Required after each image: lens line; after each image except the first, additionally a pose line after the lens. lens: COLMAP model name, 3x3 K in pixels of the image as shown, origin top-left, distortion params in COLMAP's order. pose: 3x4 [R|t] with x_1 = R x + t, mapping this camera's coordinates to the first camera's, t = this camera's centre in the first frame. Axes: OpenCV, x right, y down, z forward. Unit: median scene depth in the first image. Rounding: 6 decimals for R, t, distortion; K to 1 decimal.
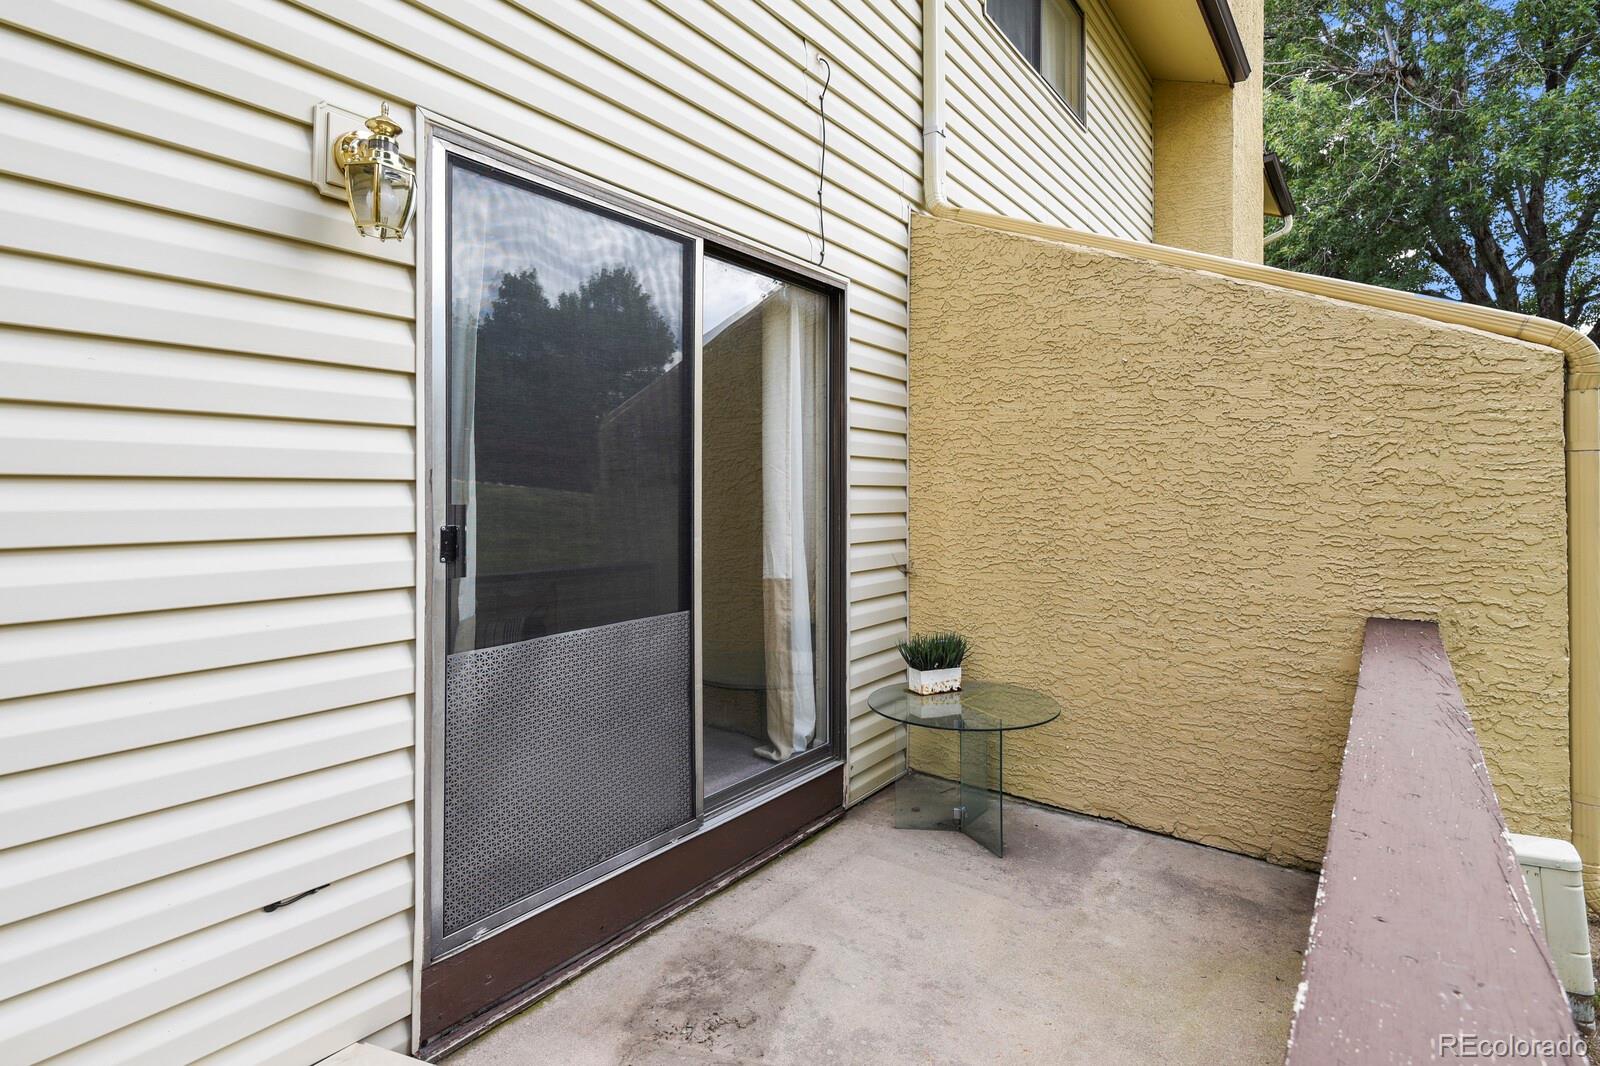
lens RADIAL K [[773.0, 0, 791.8], [0, 773.0, 497.0], [0, 0, 1]] dist [-0.001857, -0.000118]
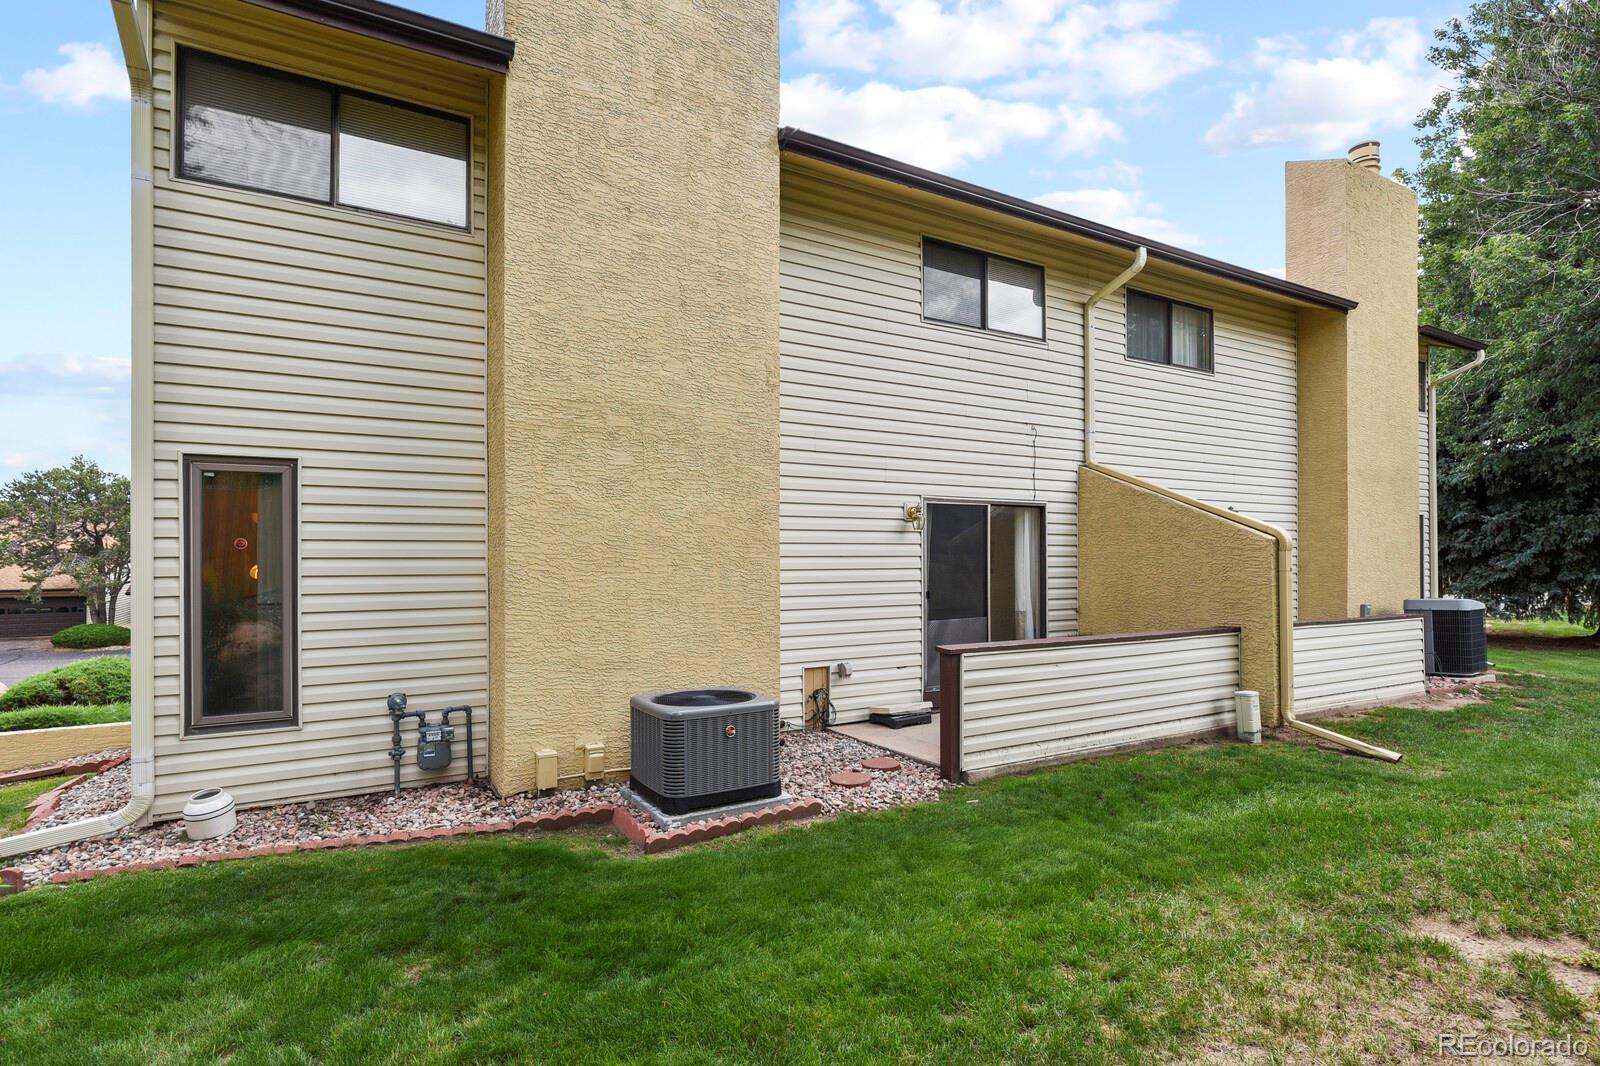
lens RADIAL K [[773.0, 0, 798.3], [0, 773.0, 549.3], [0, 0, 1]] dist [-0.001857, -0.000118]
pose [[0.924479, -0.006446, -0.381178, 0.320015], [0.001029, 0.999896, -0.014414, -0.079406], [0.381231, 0.012934, 0.924389, -1.962522]]
